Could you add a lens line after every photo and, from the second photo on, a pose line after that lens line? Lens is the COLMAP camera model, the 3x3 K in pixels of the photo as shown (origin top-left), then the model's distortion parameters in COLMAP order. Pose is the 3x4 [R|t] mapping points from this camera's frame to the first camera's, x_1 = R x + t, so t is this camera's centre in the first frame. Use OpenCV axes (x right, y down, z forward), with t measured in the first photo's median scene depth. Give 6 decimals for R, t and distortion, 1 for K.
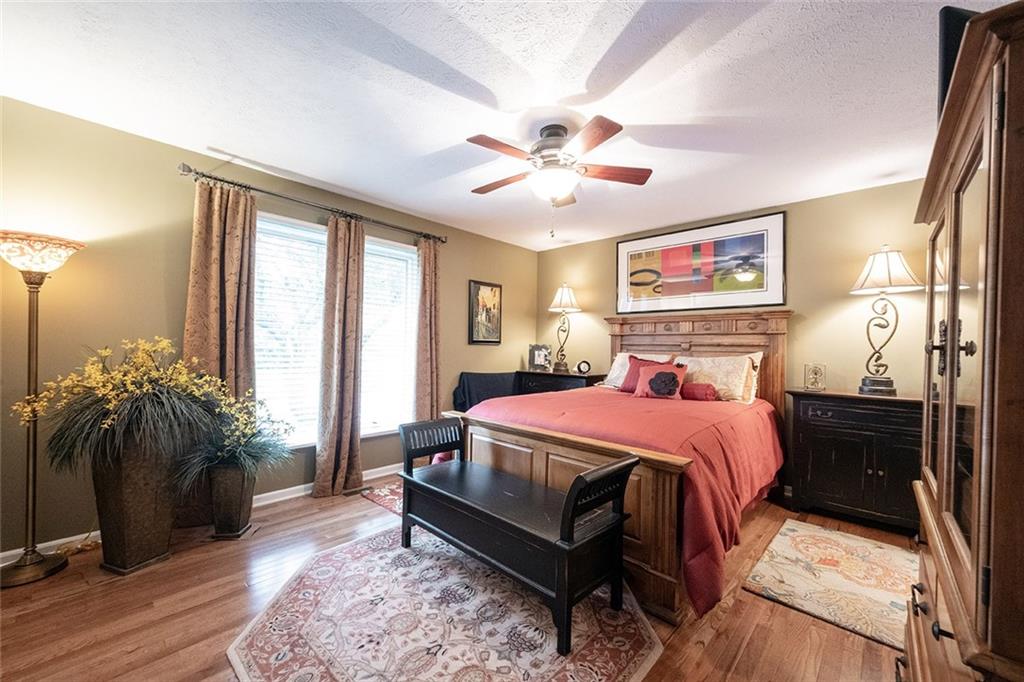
lens RADIAL K [[400.9, 0, 507.4], [0, 400.9, 343.8], [0, 0, 1]] dist [-0.002448, 0.000007]
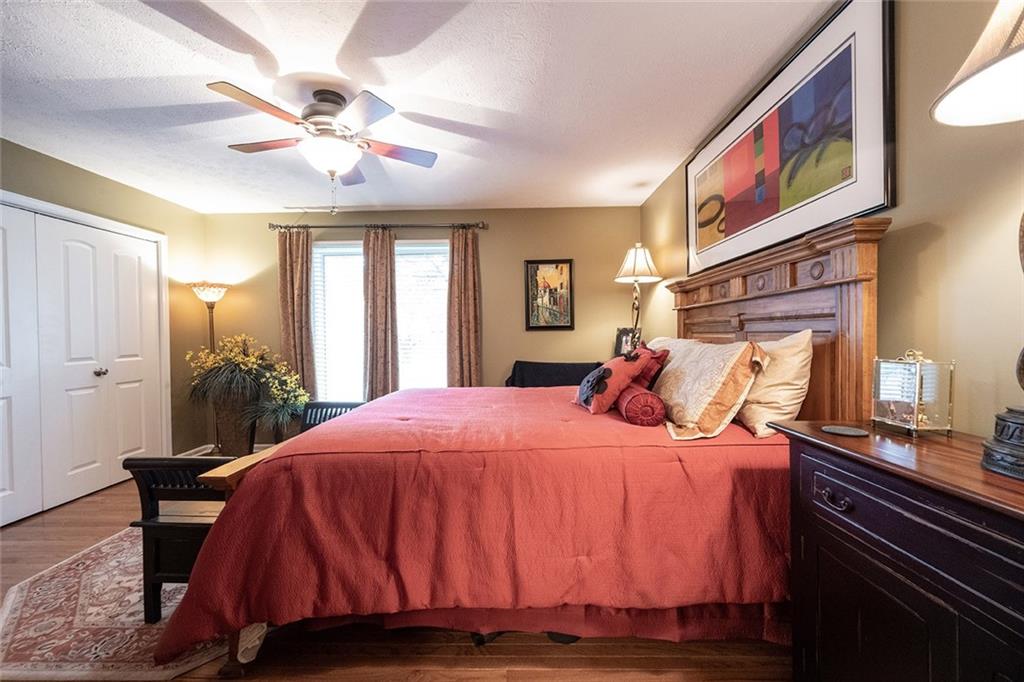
lens RADIAL K [[400.9, 0, 512.1], [0, 400.9, 340.4], [0, 0, 1]] dist [-0.002448, 0.000007]
pose [[0.672204, -0.013427, -0.740244, 0.657683], [0.029599, 0.999524, 0.008749, 0.016339], [0.739774, -0.027792, 0.672281, 0.419738]]
